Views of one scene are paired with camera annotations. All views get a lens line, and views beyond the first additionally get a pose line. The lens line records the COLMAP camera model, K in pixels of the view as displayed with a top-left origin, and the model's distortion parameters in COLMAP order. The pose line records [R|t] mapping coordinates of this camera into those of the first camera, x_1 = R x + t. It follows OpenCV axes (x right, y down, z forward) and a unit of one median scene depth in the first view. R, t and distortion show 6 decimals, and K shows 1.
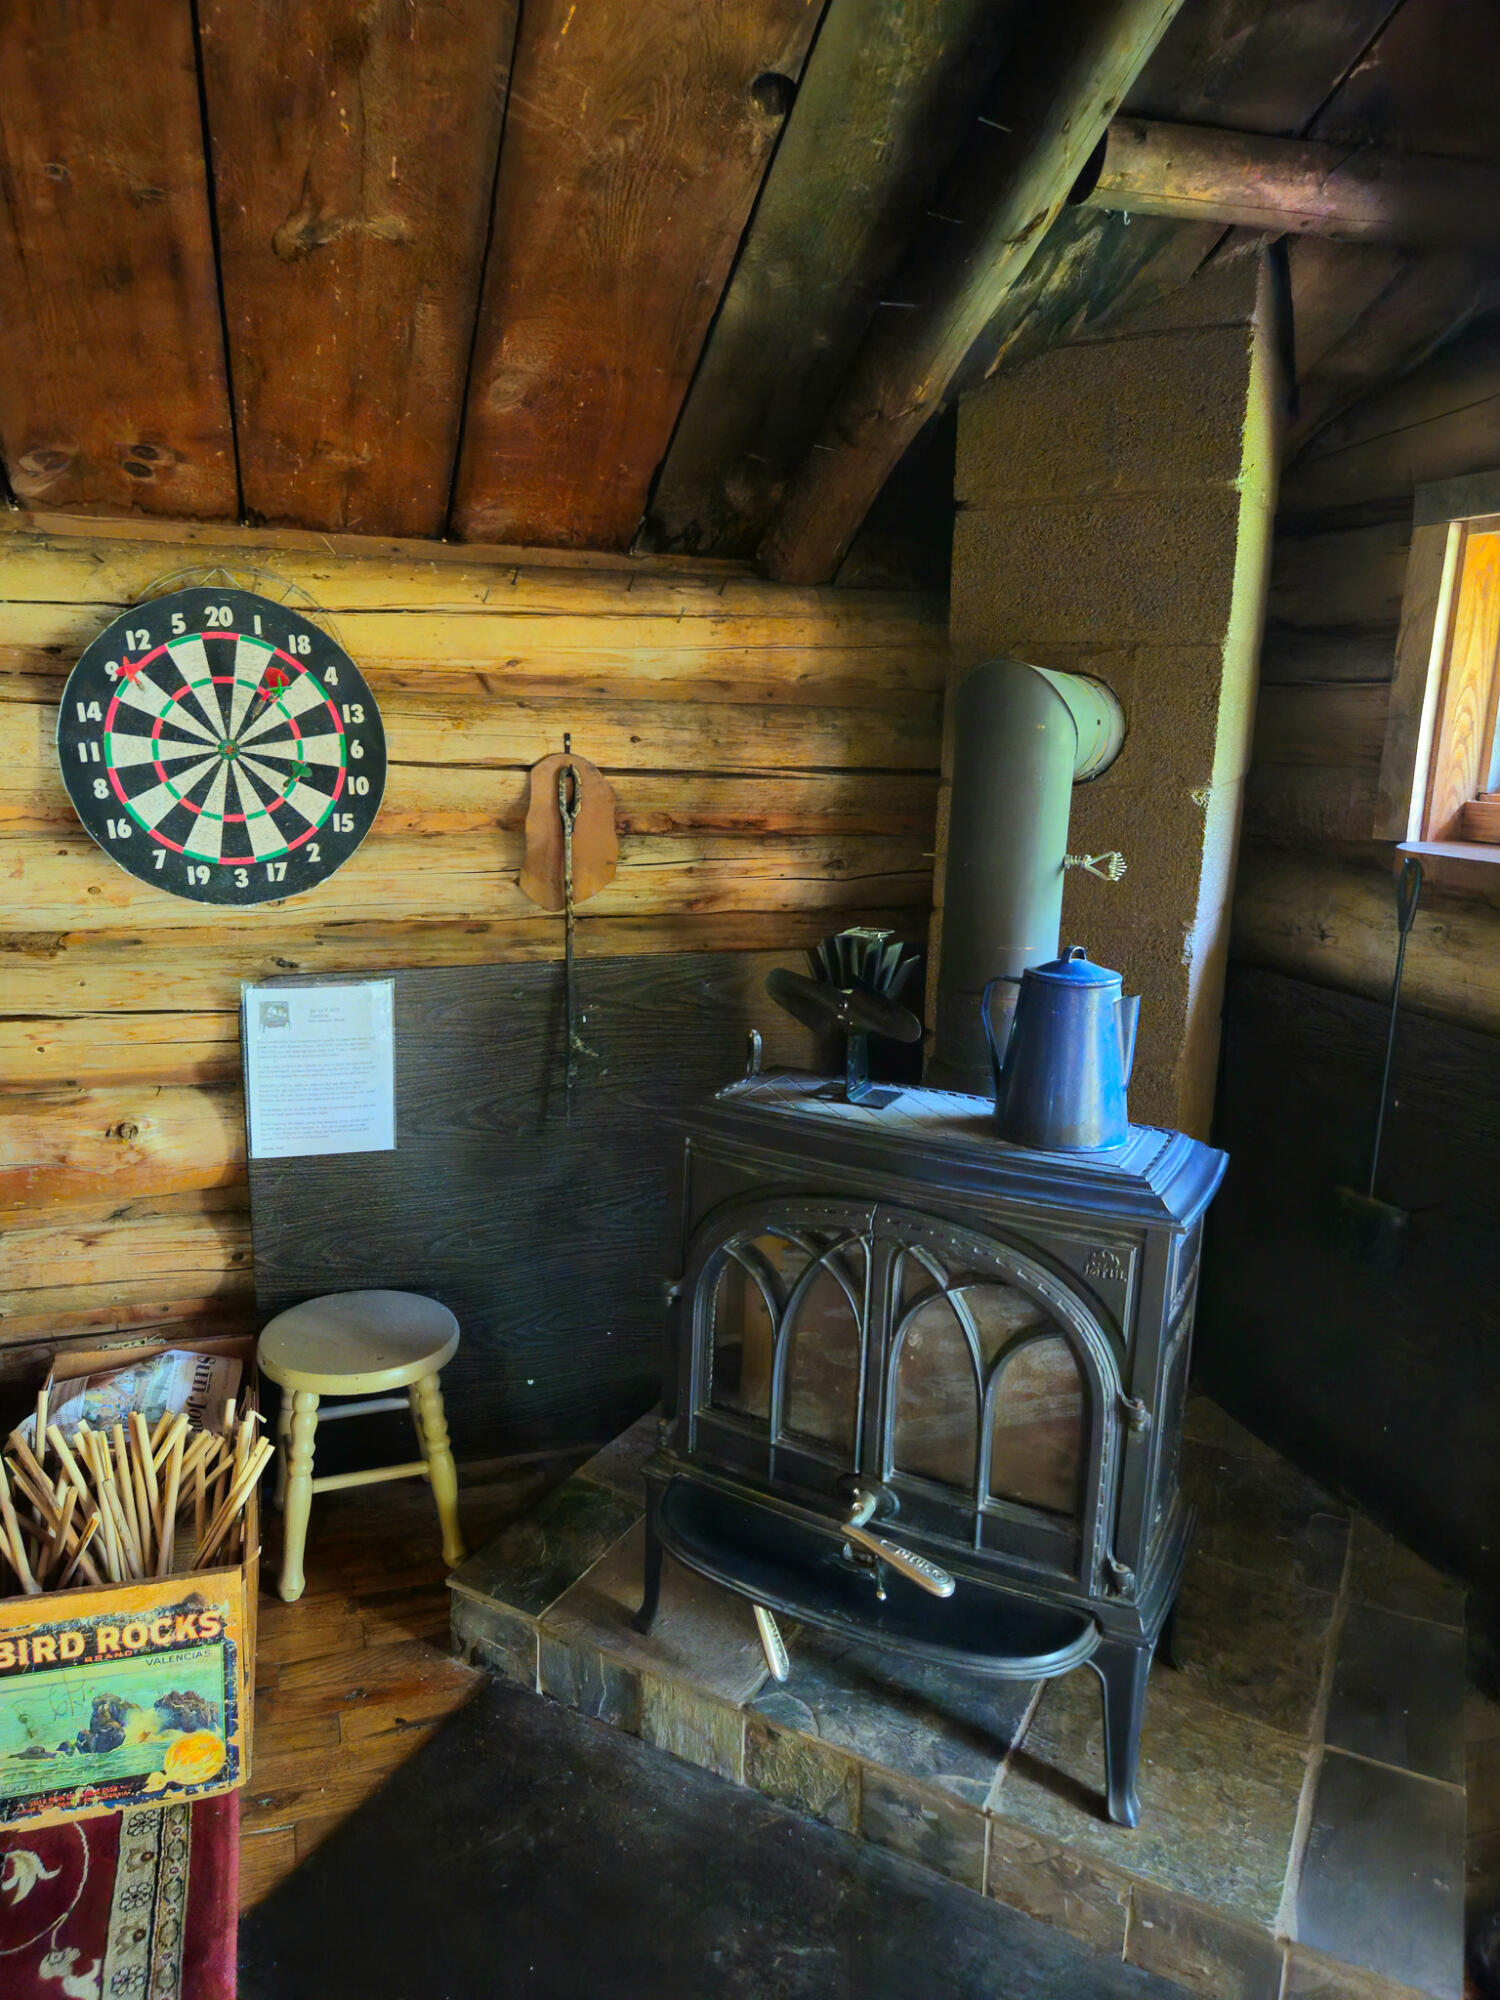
lens RADIAL K [[1342.9, 0, 741.9], [0, 1342.9, 999.2], [0, 0, 1]] dist [0.066717, -0.091940]
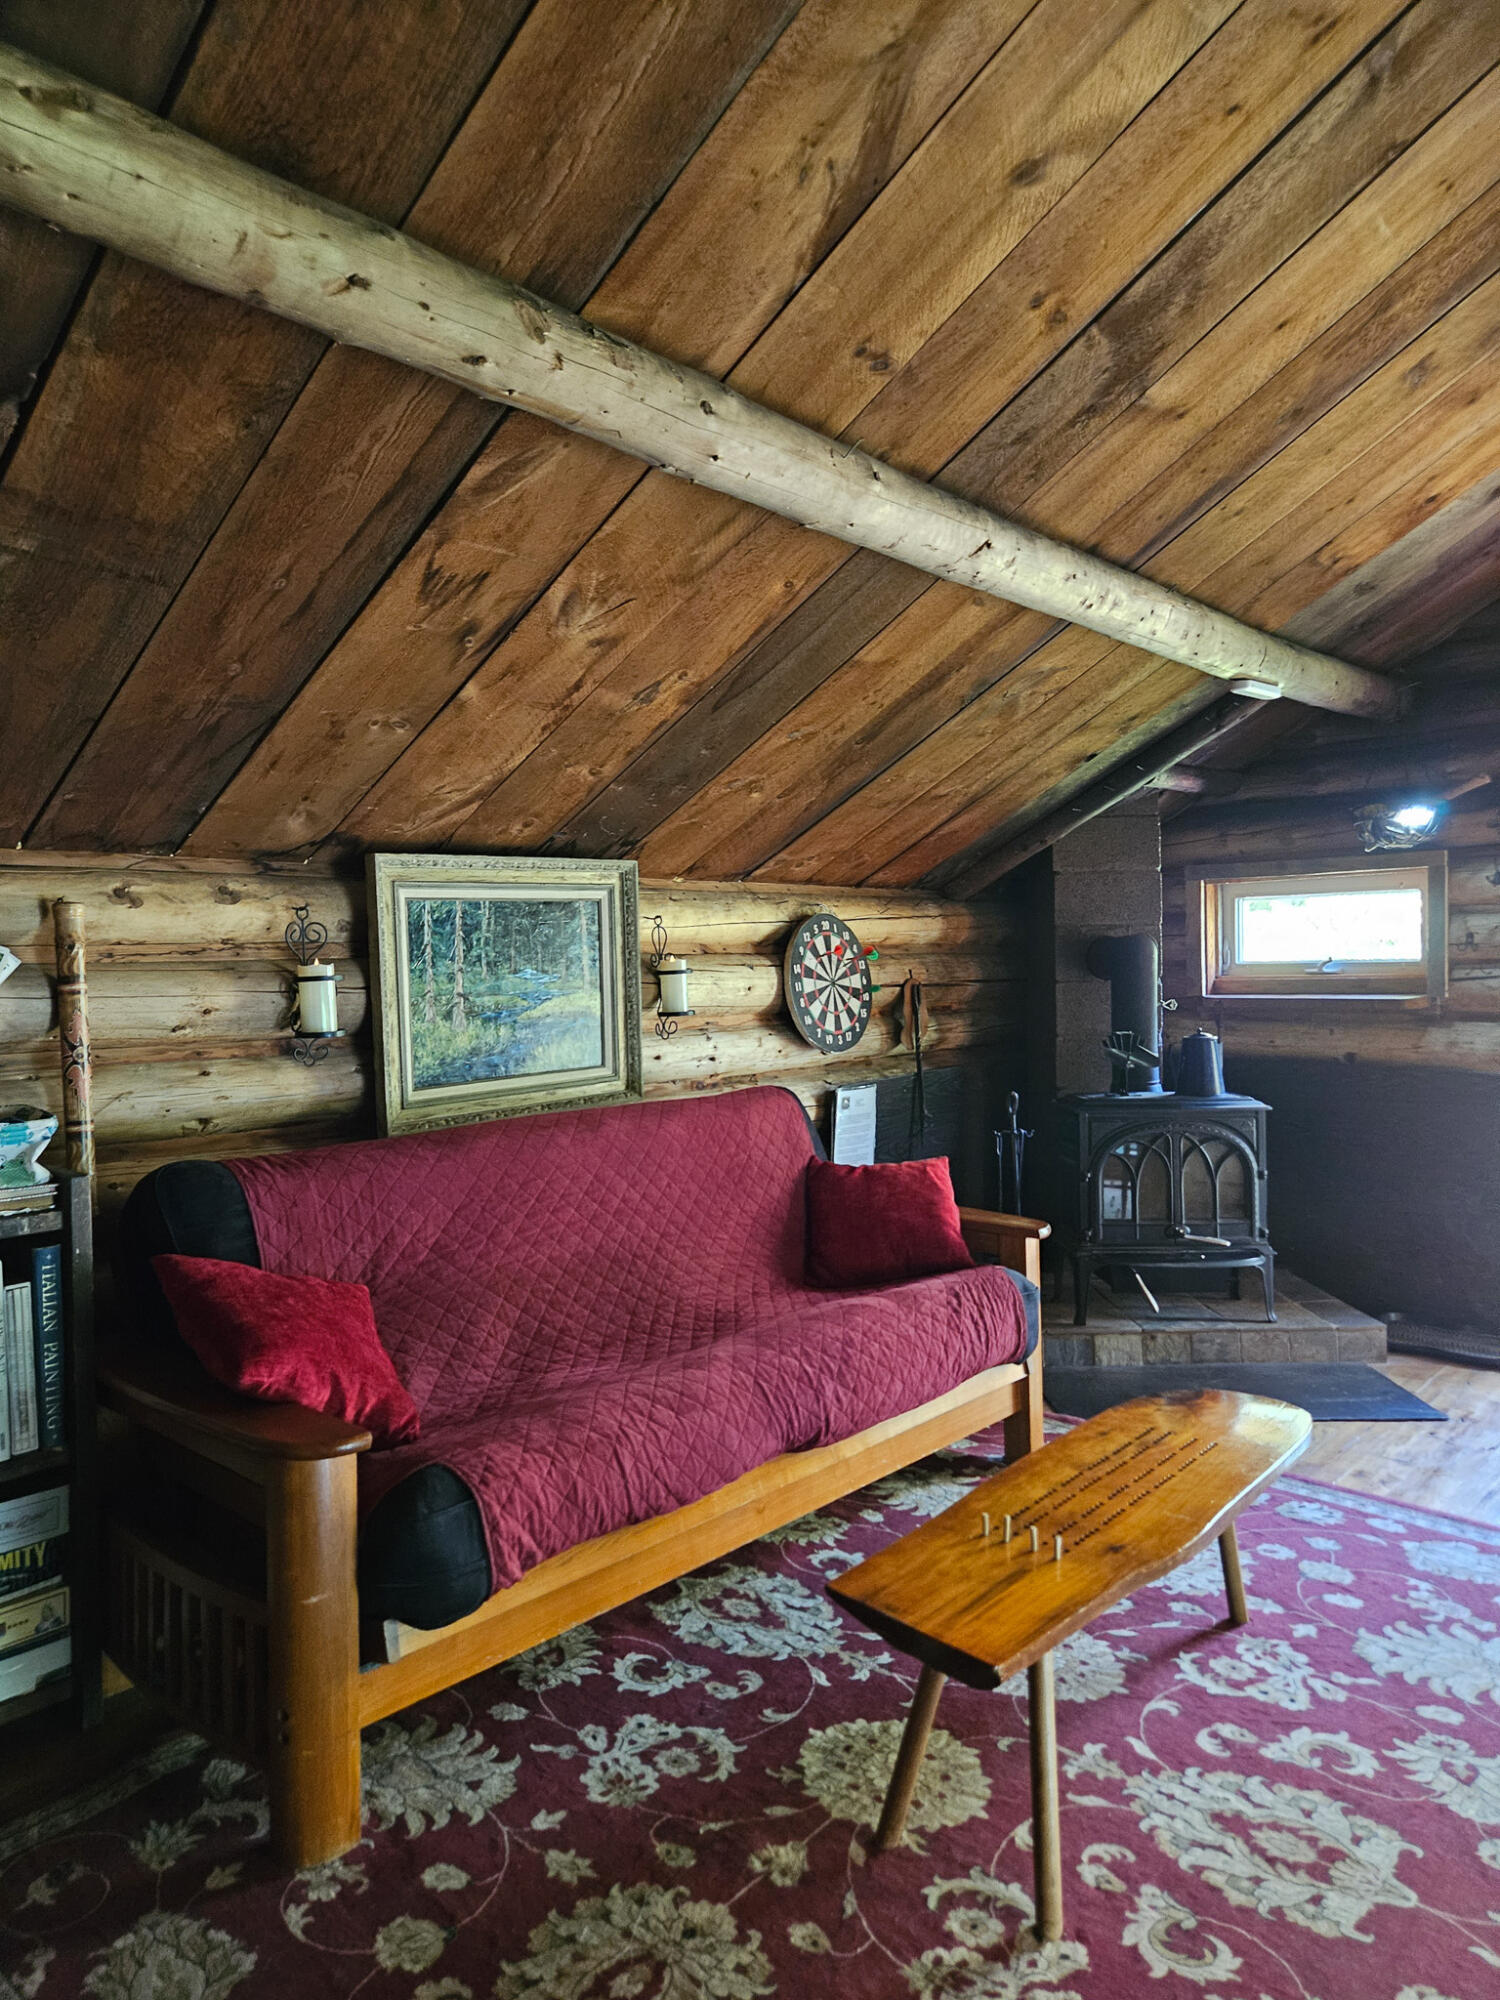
lens RADIAL K [[1342.9, 0, 741.9], [0, 1342.9, 999.2], [0, 0, 1]] dist [0.066717, -0.091940]
pose [[0.862992, -0.056740, 0.502020, -1.601682], [0.143007, 0.980469, -0.135018, 0.117858], [-0.484554, 0.188312, 0.854251, -0.802525]]
